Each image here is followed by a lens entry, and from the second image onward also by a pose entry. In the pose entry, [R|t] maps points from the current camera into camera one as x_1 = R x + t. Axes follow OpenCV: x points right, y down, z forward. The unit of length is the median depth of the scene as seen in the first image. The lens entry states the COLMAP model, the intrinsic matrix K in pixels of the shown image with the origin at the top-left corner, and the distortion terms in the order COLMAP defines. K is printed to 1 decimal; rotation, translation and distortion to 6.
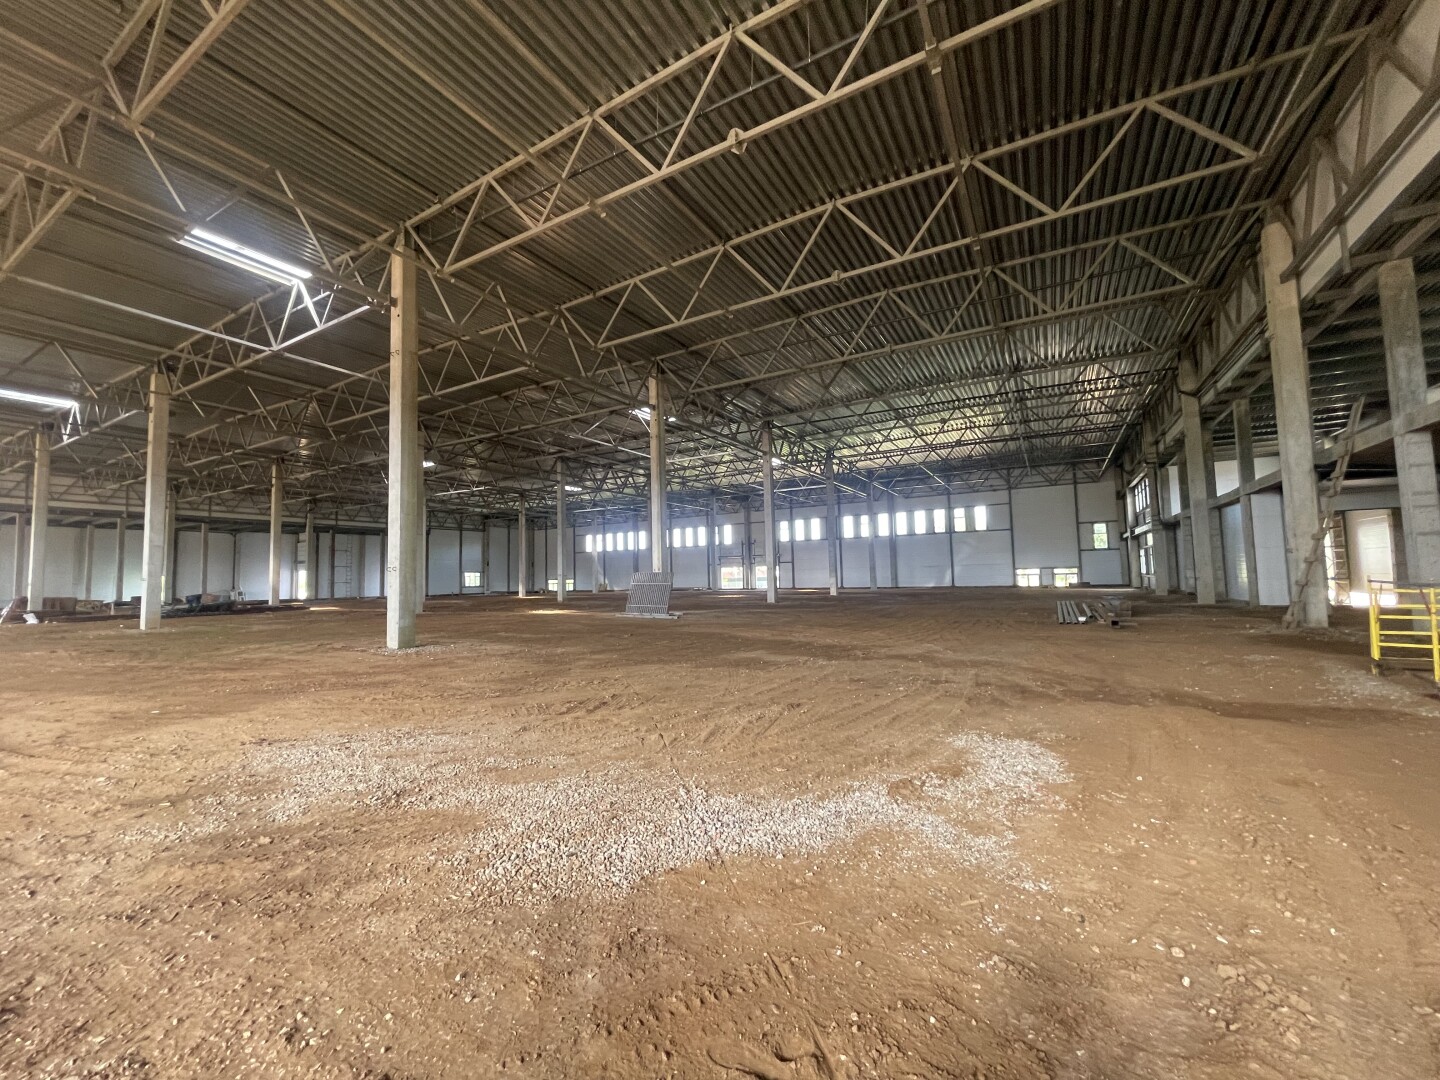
lens RADIAL K [[573.8, 0, 713.6], [0, 573.8, 537.8], [0, 0, 1]] dist [-0.002568, 0.000272]
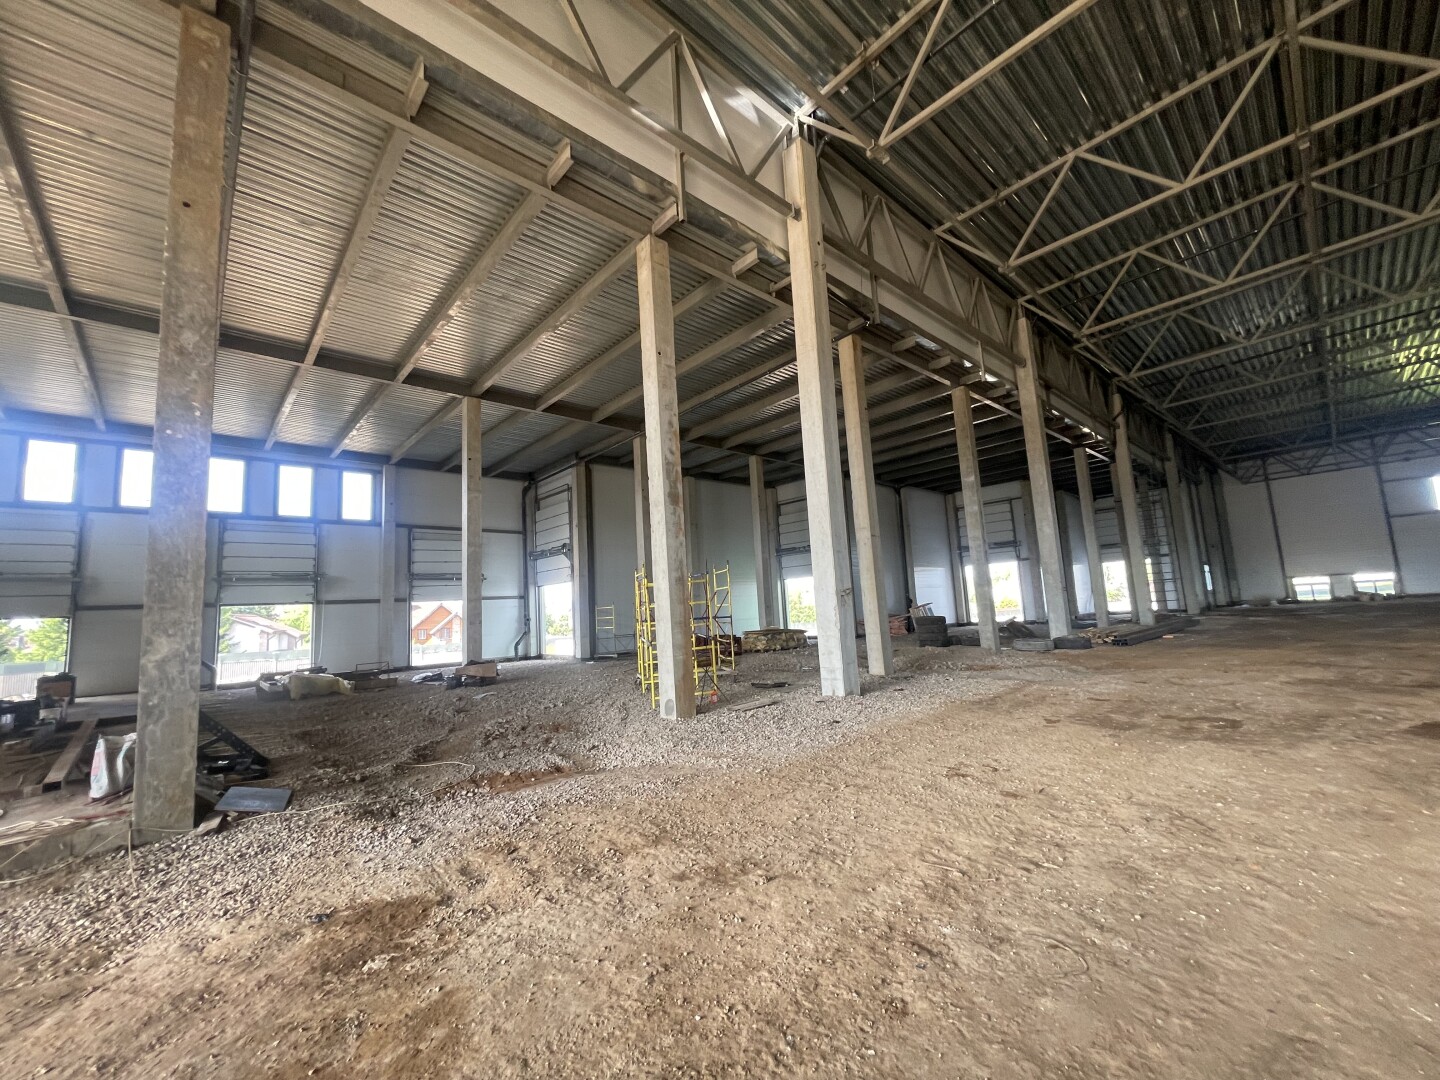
lens RADIAL K [[573.8, 0, 712.3], [0, 573.8, 540.3], [0, 0, 1]] dist [-0.002568, 0.000272]
pose [[0.950399, -0.067667, -0.303582, -2.070957], [0.055120, 0.997241, -0.049719, 0.125911], [0.306109, 0.030520, 0.951507, 1.222639]]
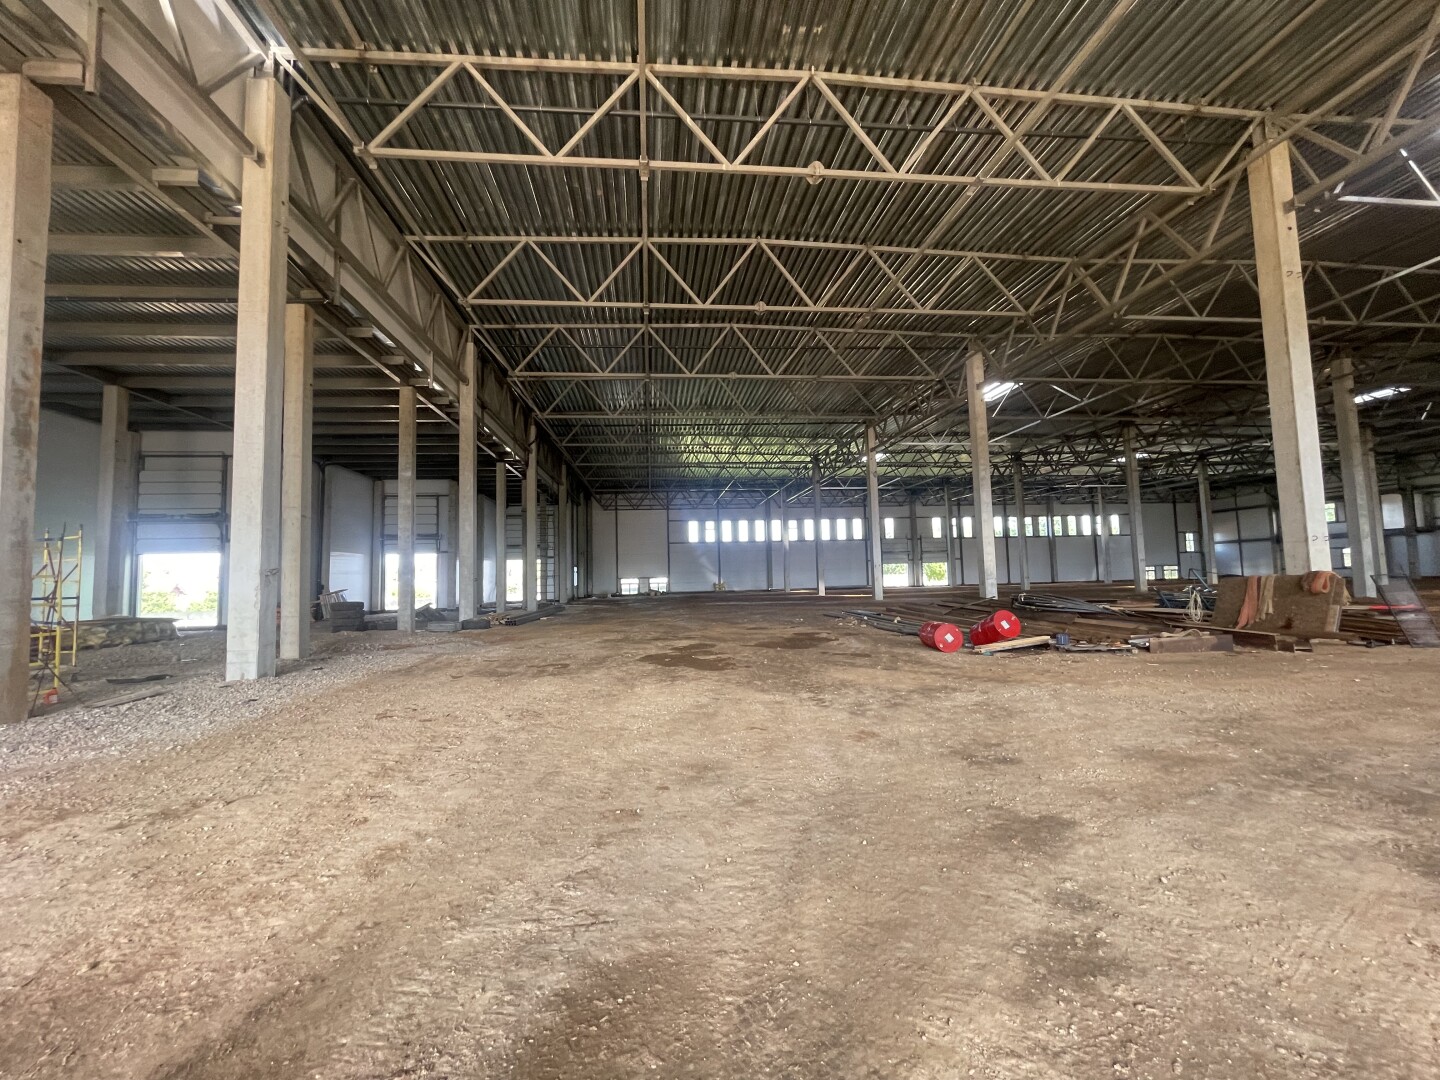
lens RADIAL K [[573.8, 0, 713.9], [0, 573.8, 539.4], [0, 0, 1]] dist [-0.002568, 0.000272]
pose [[0.807309, 0.042158, 0.588621, -2.092531], [-0.034138, 0.999111, -0.024737, 0.124263], [-0.589140, -0.000124, 0.808031, 1.144537]]
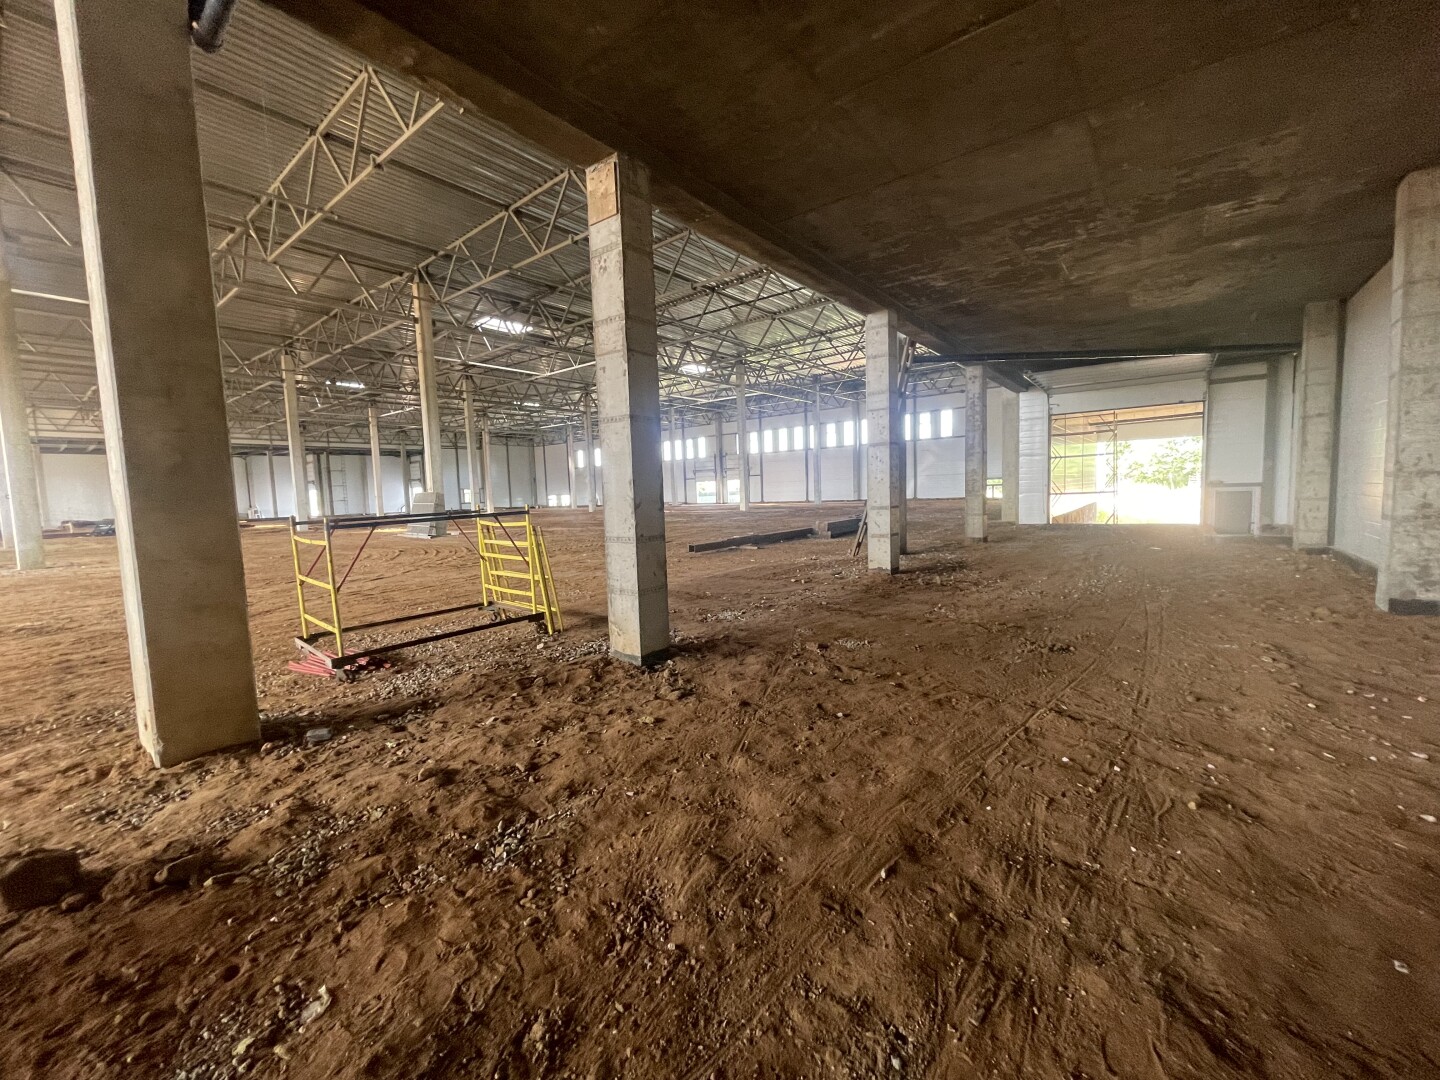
lens RADIAL K [[573.8, 0, 714.9], [0, 573.8, 534.7], [0, 0, 1]] dist [-0.002568, 0.000272]
pose [[0.989474, -0.000401, -0.144712, 0.520976], [0.021619, 0.989184, 0.145081, -0.001001], [0.143088, -0.146683, 0.978780, 0.082712]]
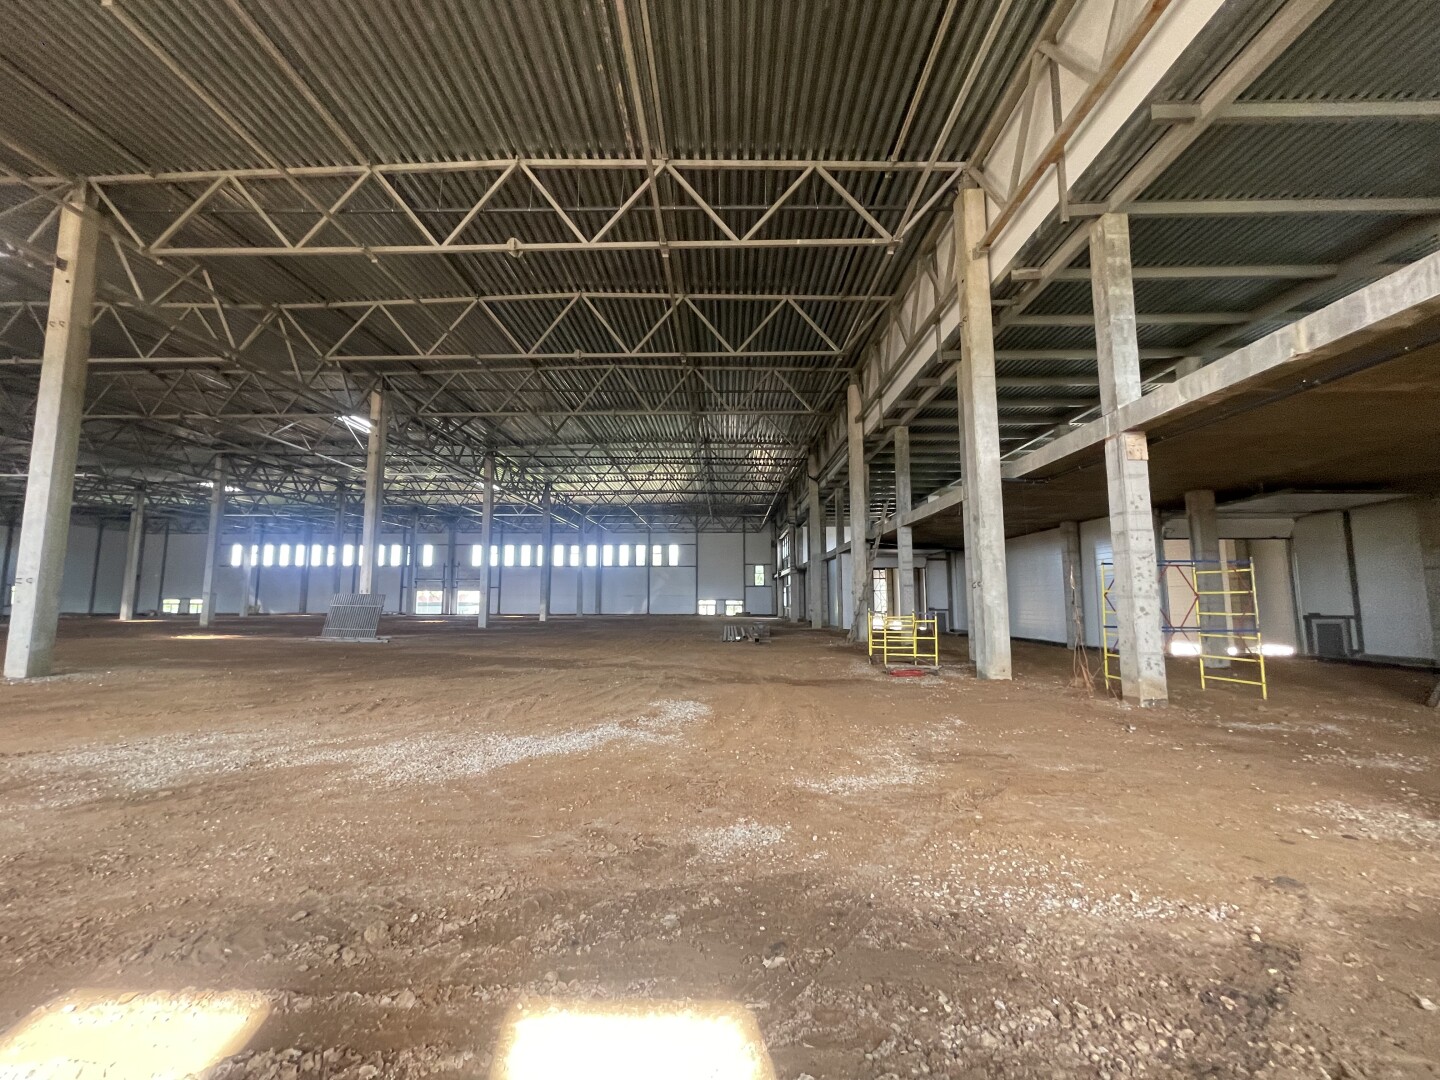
lens RADIAL K [[573.8, 0, 709.3], [0, 573.8, 540.2], [0, 0, 1]] dist [-0.002568, 0.000272]
pose [[0.876355, 0.075260, 0.475749, -0.055514], [-0.054700, 0.996878, -0.056937, -0.005805], [-0.478549, 0.023874, 0.877736, -0.114401]]
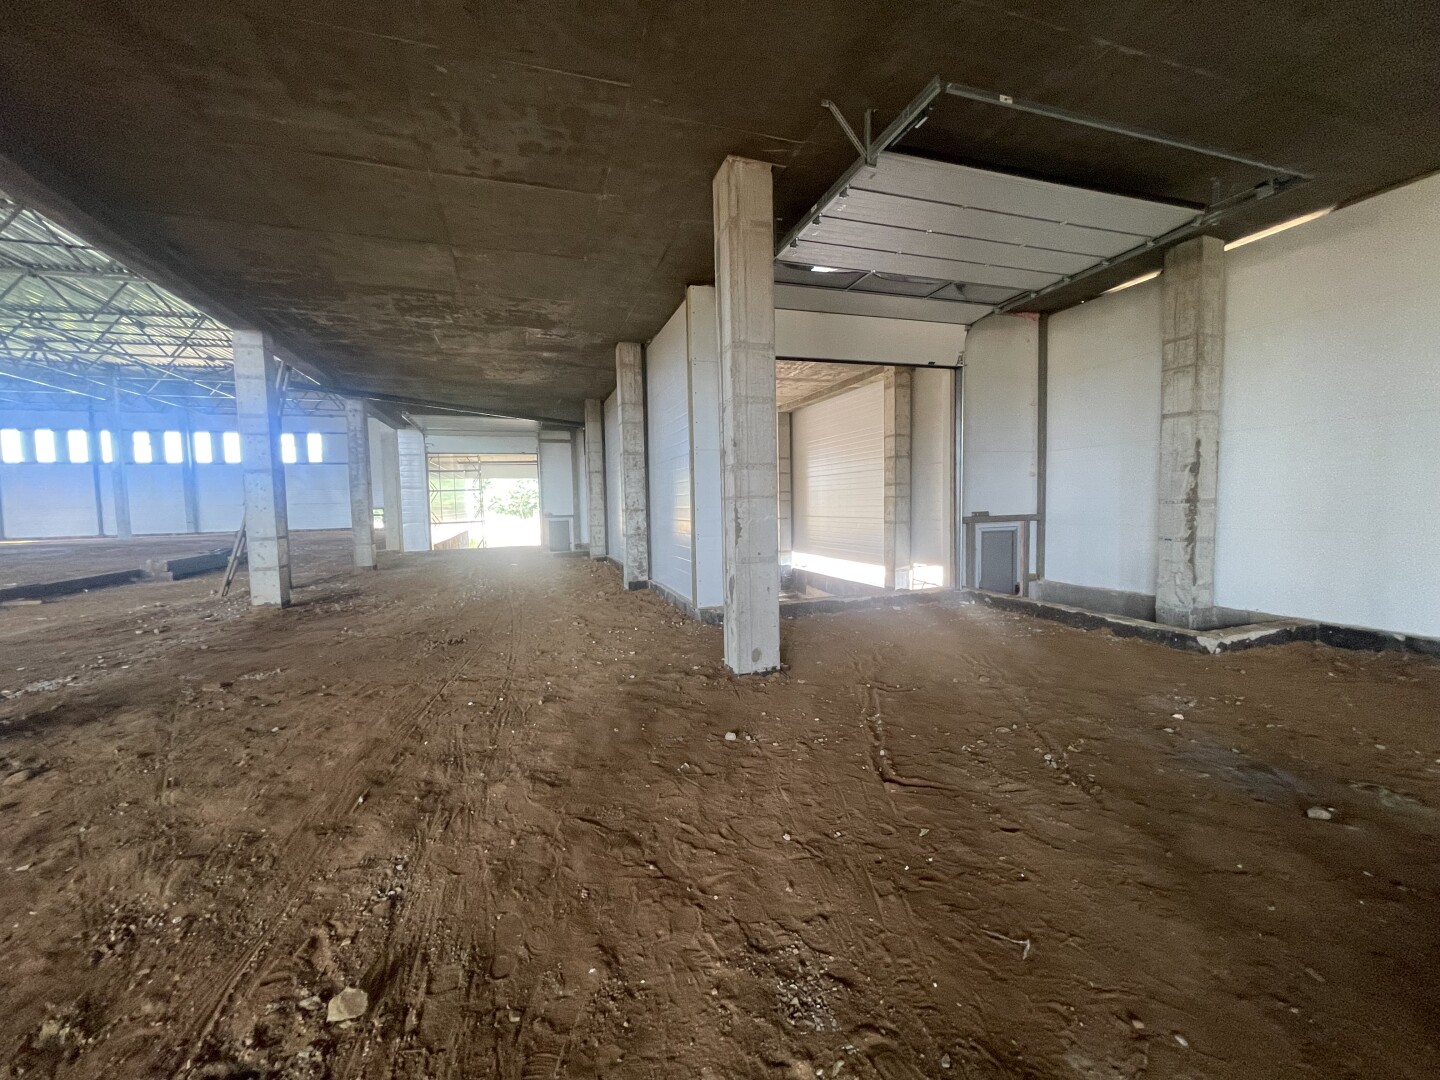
lens RADIAL K [[573.8, 0, 711.6], [0, 573.8, 543.4], [0, 0, 1]] dist [-0.002568, 0.000272]
pose [[0.663098, -0.043411, 0.747273, 0.485595], [-0.043400, 0.994408, 0.096279, -0.005396], [-0.747273, -0.096274, 0.657506, 0.018880]]
